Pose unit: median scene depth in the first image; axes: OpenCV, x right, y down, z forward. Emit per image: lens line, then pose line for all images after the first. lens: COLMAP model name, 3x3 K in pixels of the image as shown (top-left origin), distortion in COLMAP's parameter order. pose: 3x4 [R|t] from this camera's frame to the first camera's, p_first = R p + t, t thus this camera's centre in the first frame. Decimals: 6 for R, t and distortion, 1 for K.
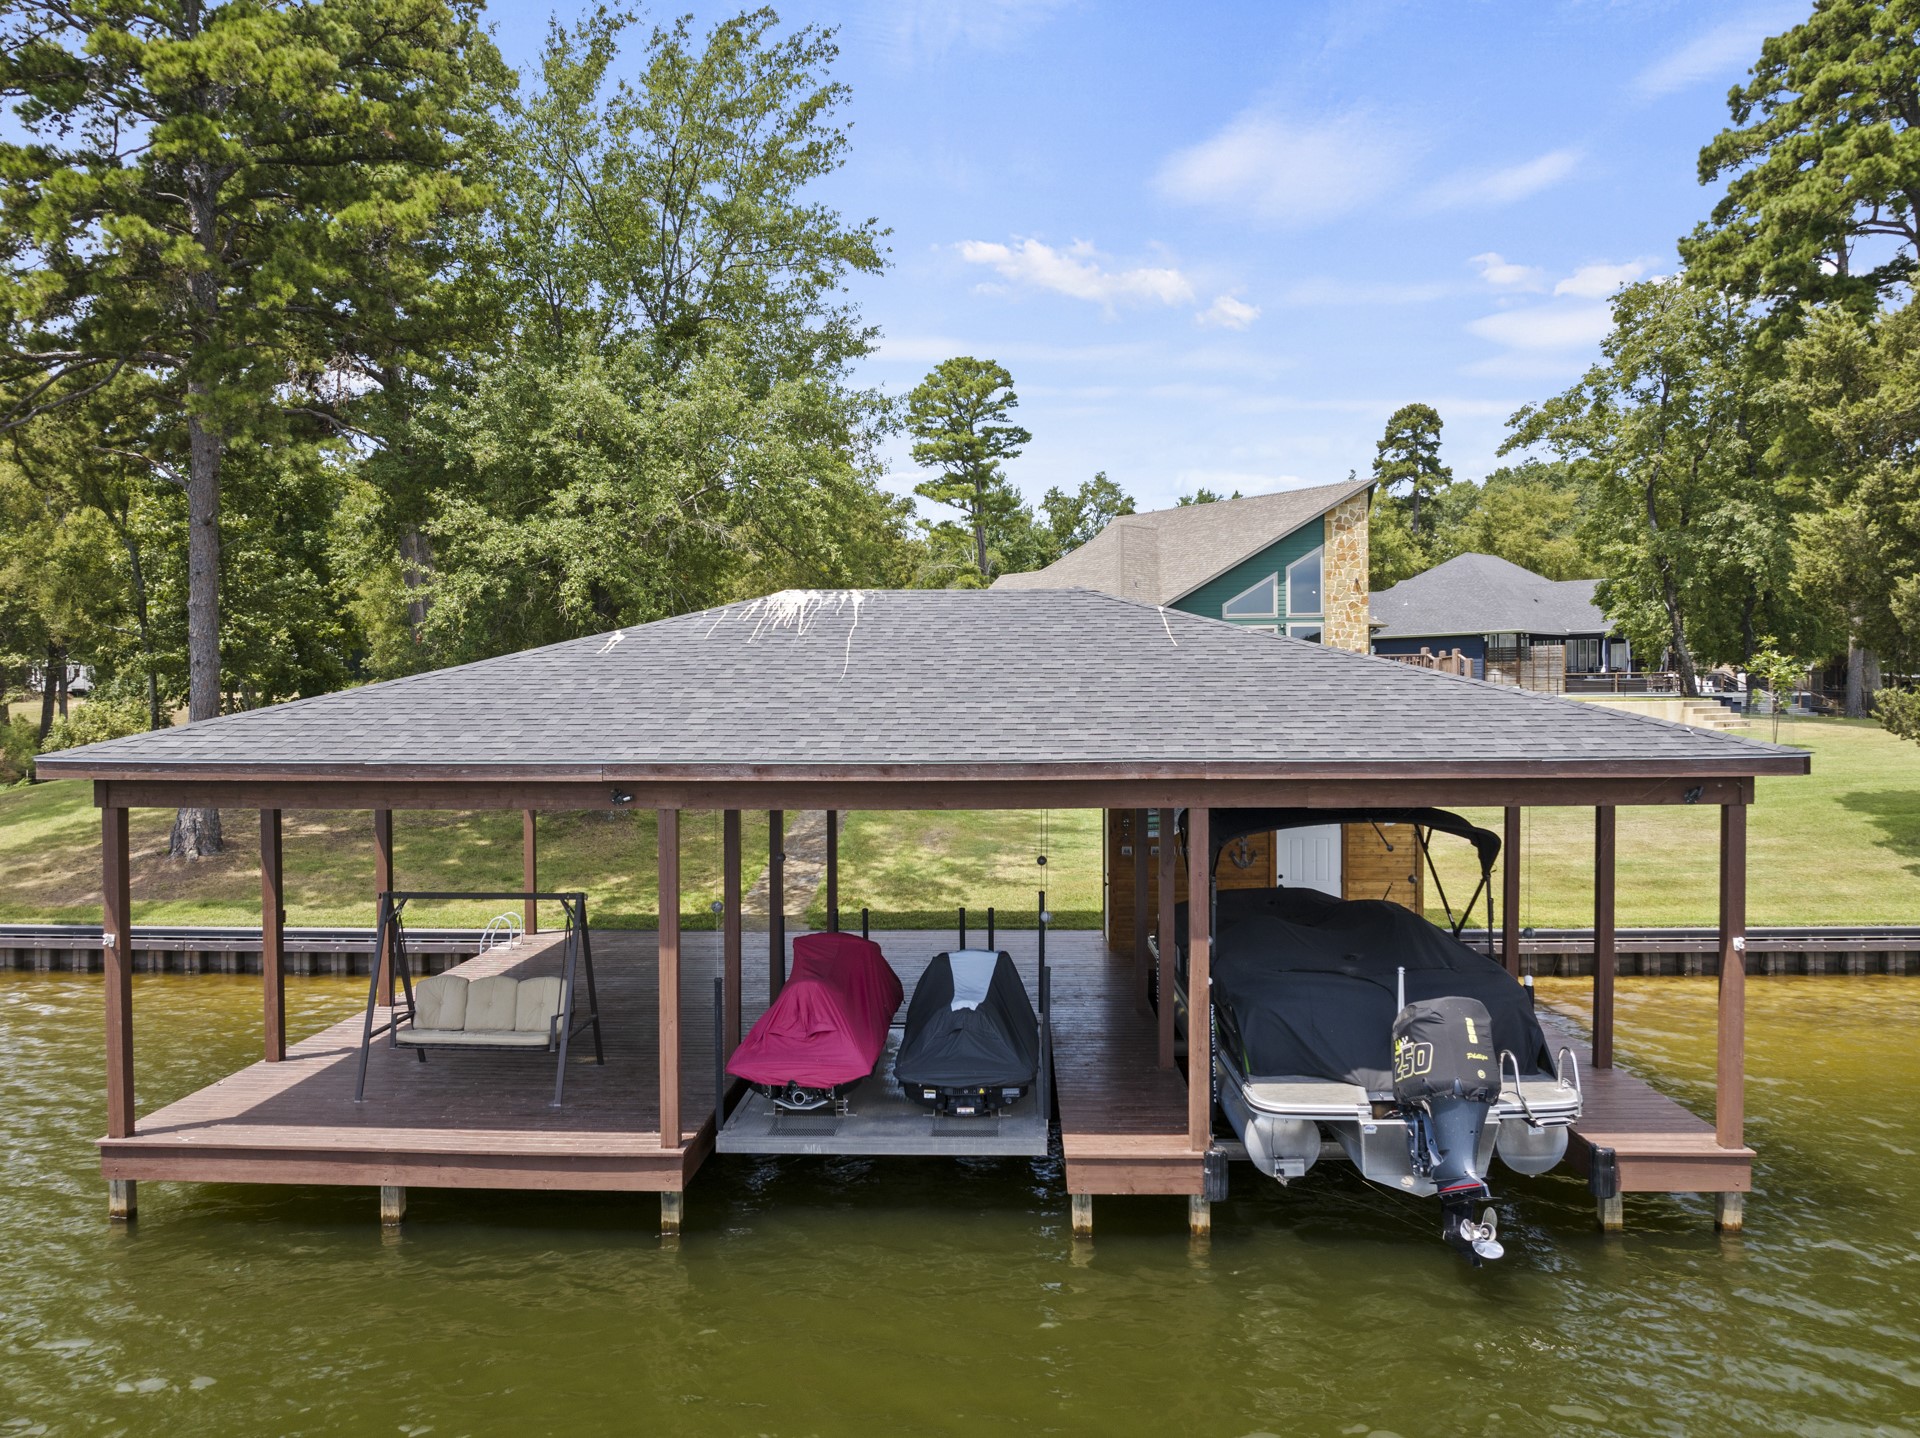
lens RADIAL K [[1347.1, 0, 960.0], [0, 1347.1, 719.0], [0, 0, 1]] dist [-0.034324, 0.001209]
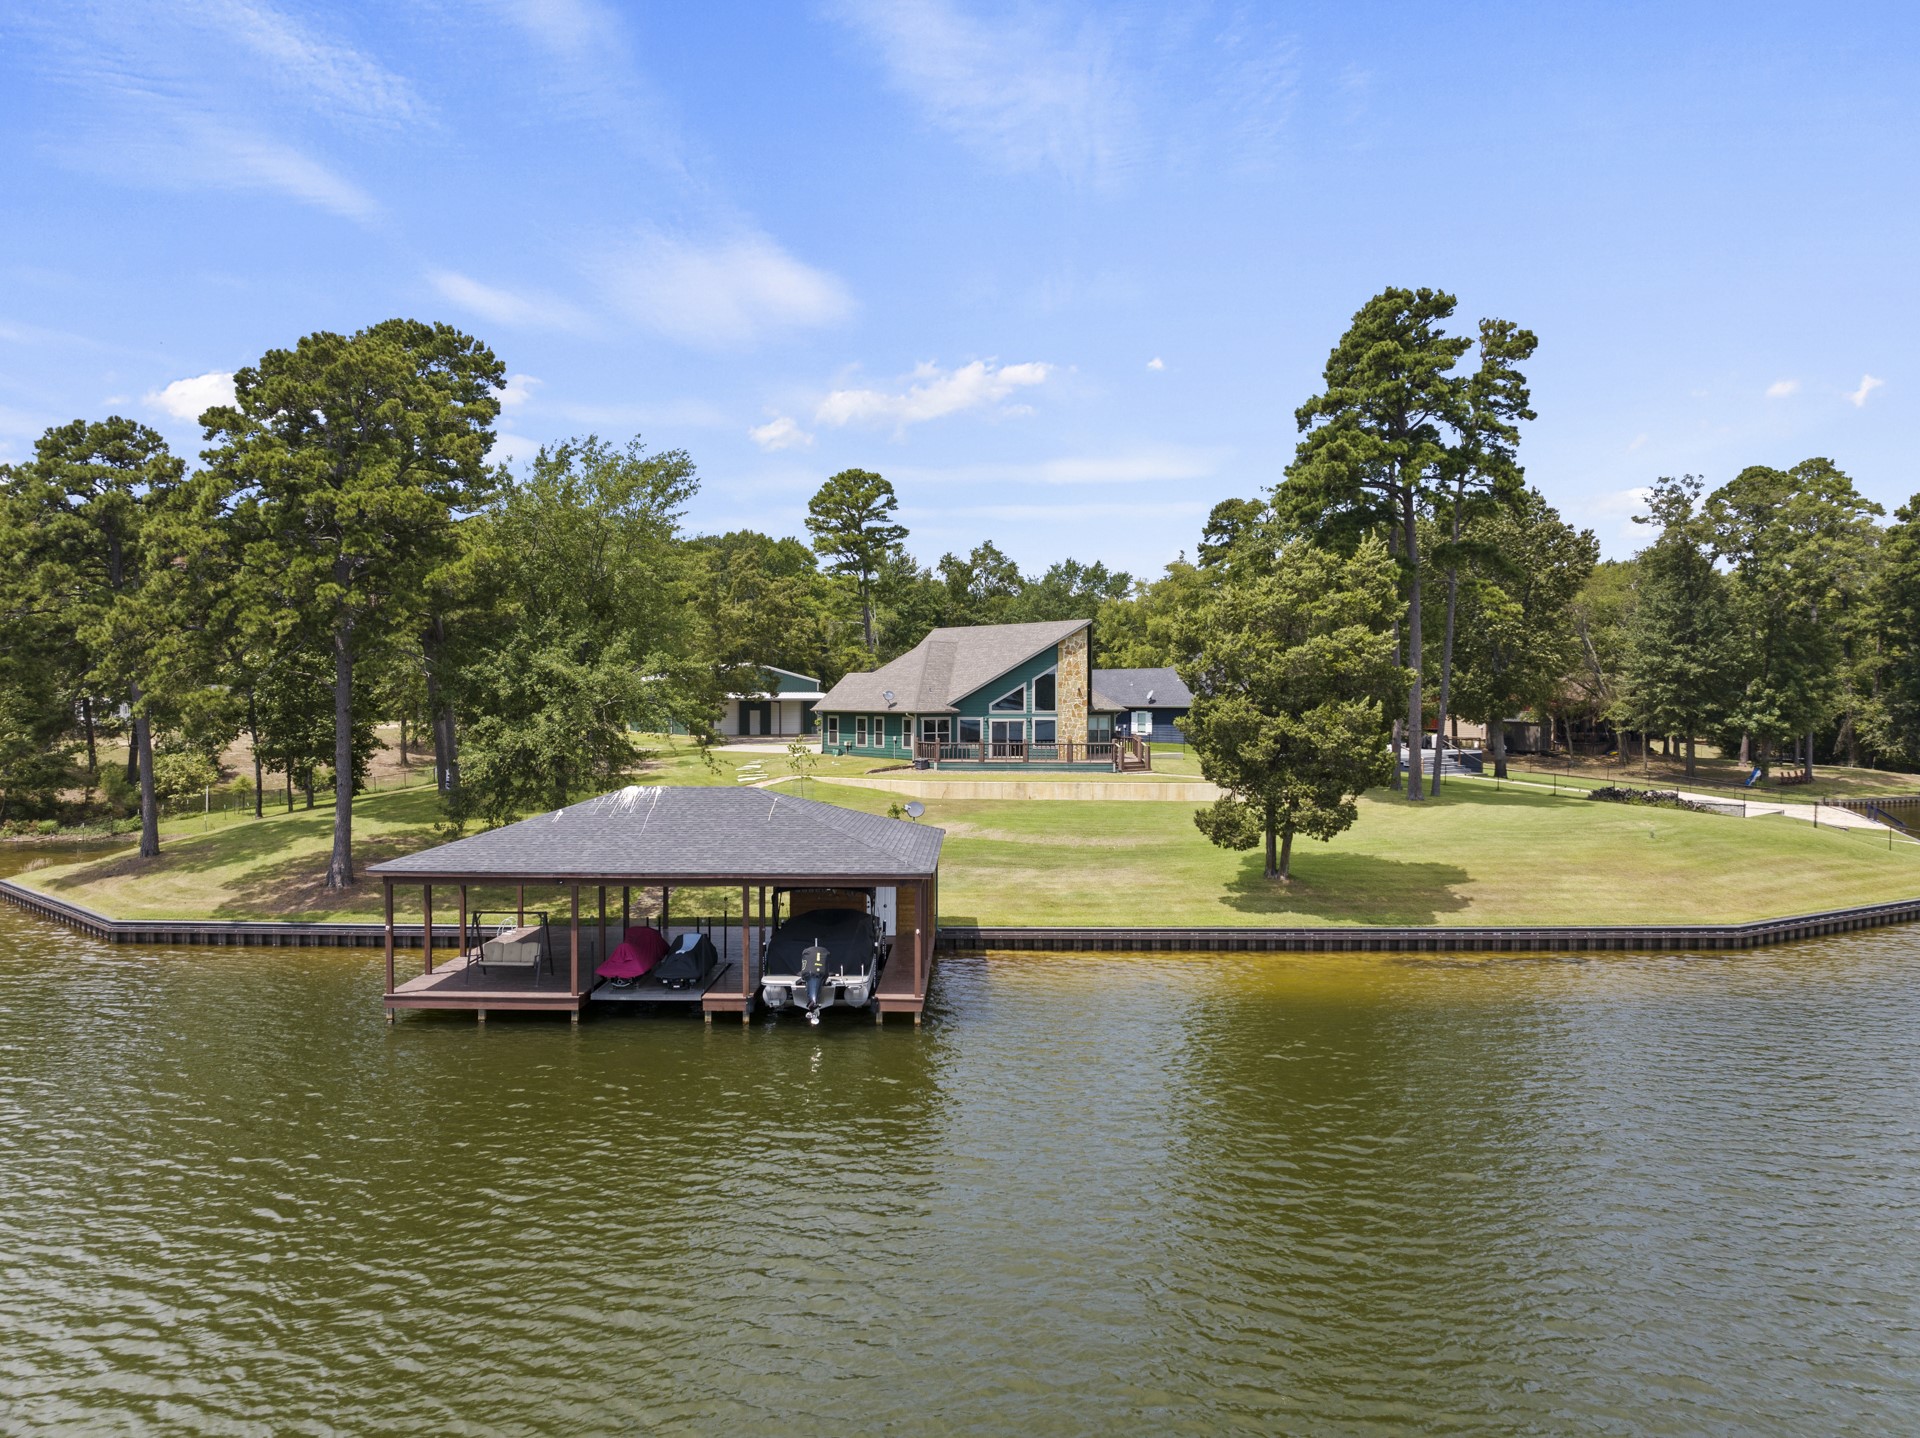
lens RADIAL K [[1360.0, 0, 962.1], [0, 1360.0, 695.5], [0, 0, 1]] dist [-0.029180, -0.002010]
pose [[0.999657, 0.007042, 0.025205, 0.307994], [-0.006656, 0.999860, -0.015347, -0.170483], [-0.025310, 0.015174, 0.999564, -1.116867]]
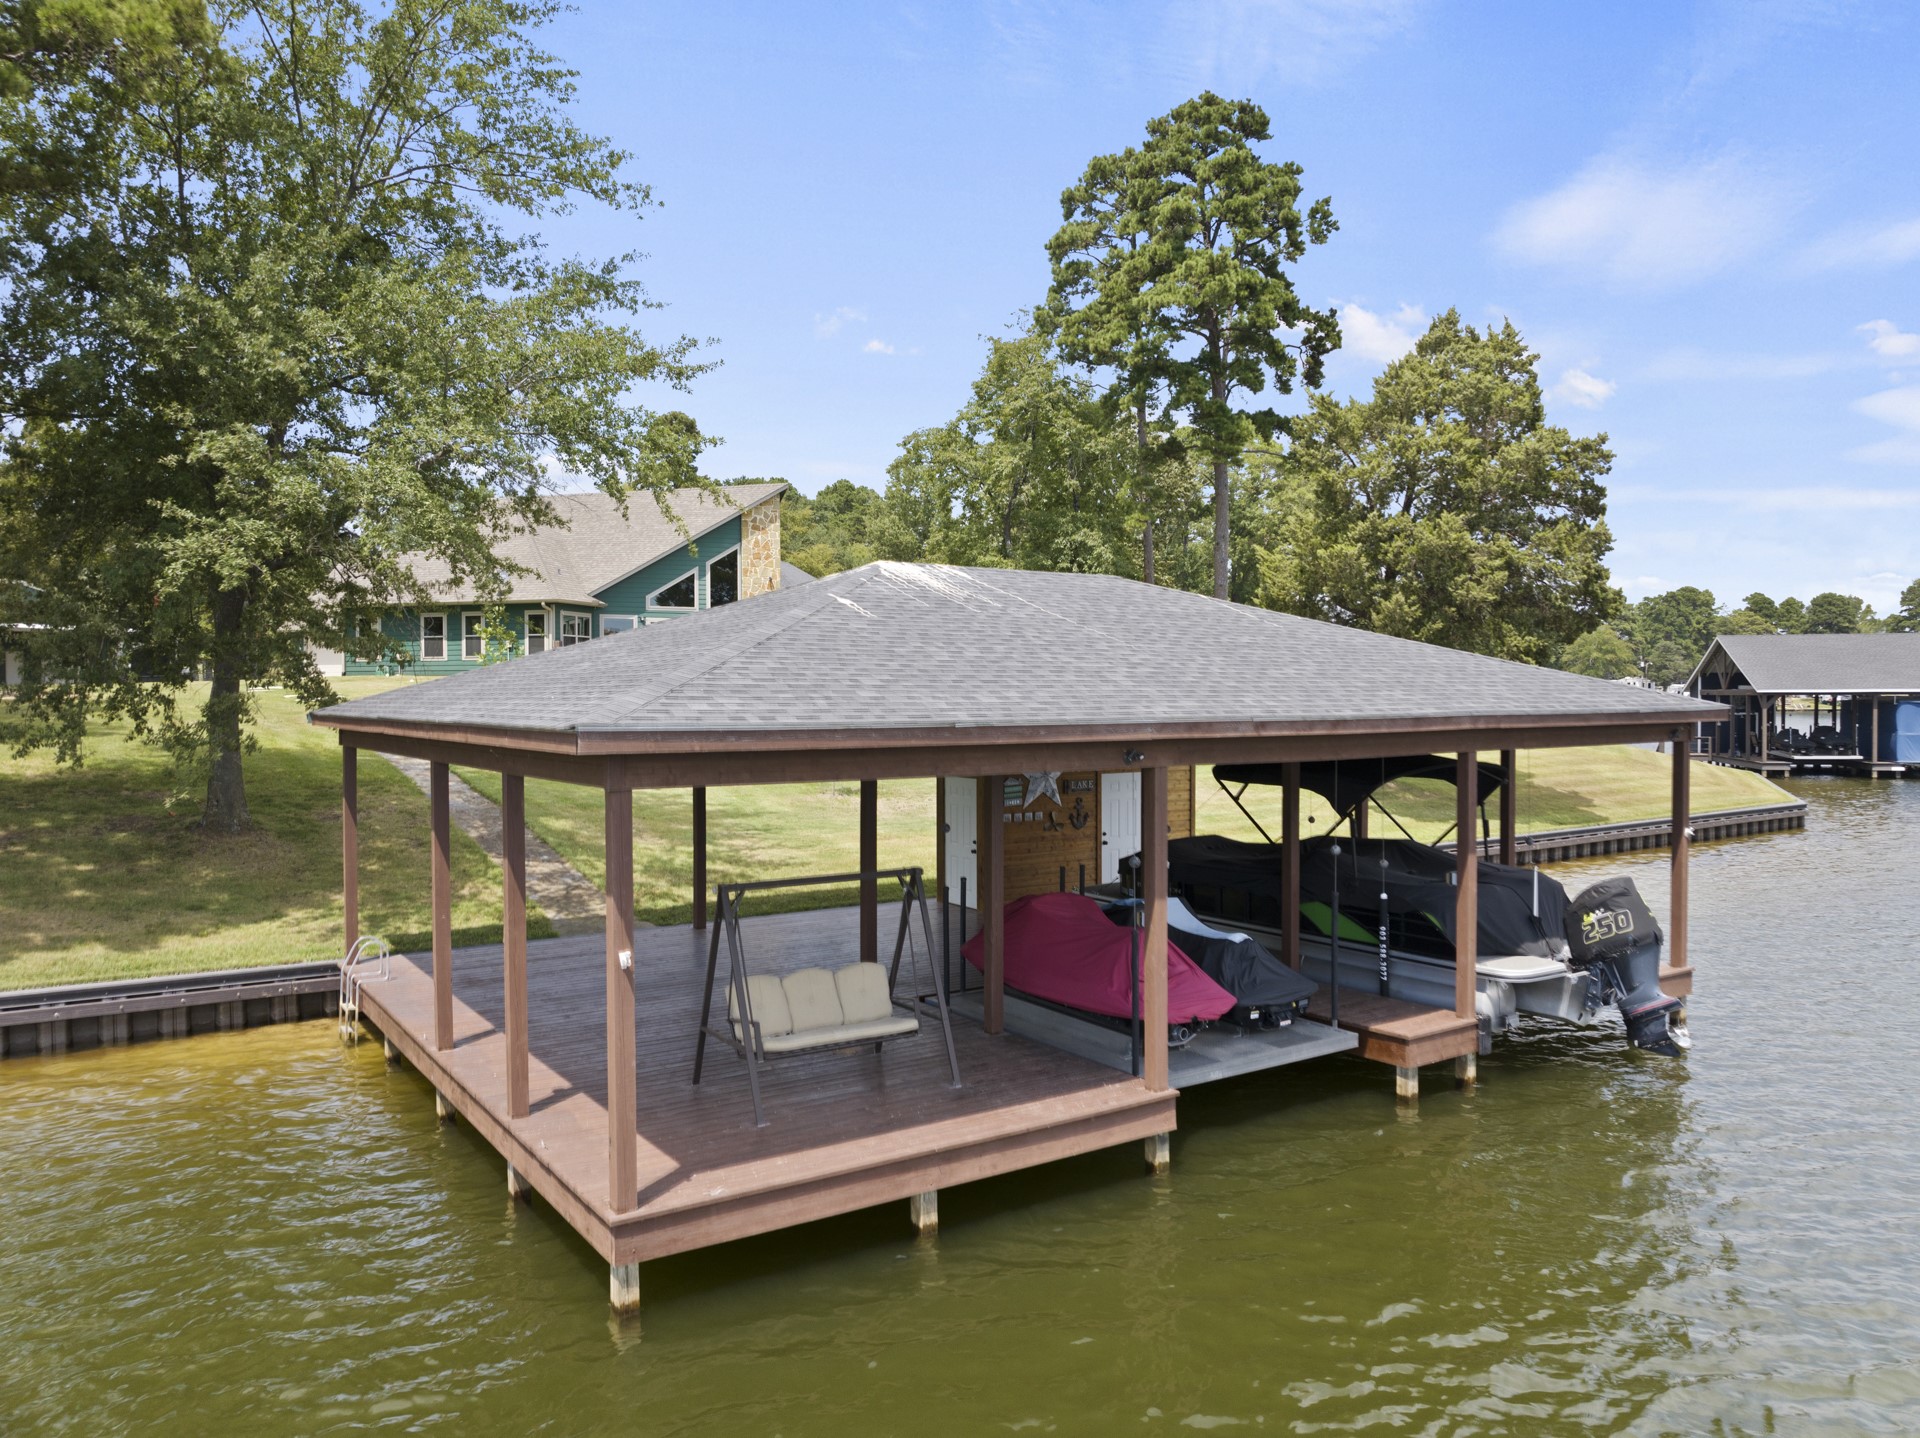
lens RADIAL K [[1347.1, 0, 960.0], [0, 1347.1, 719.0], [0, 0, 1]] dist [-0.034324, 0.001209]
pose [[0.806049, -0.009577, 0.591772, -0.502445], [0.009578, 0.999949, 0.003136, 0.013357], [-0.591772, 0.003140, 0.806100, 0.130884]]
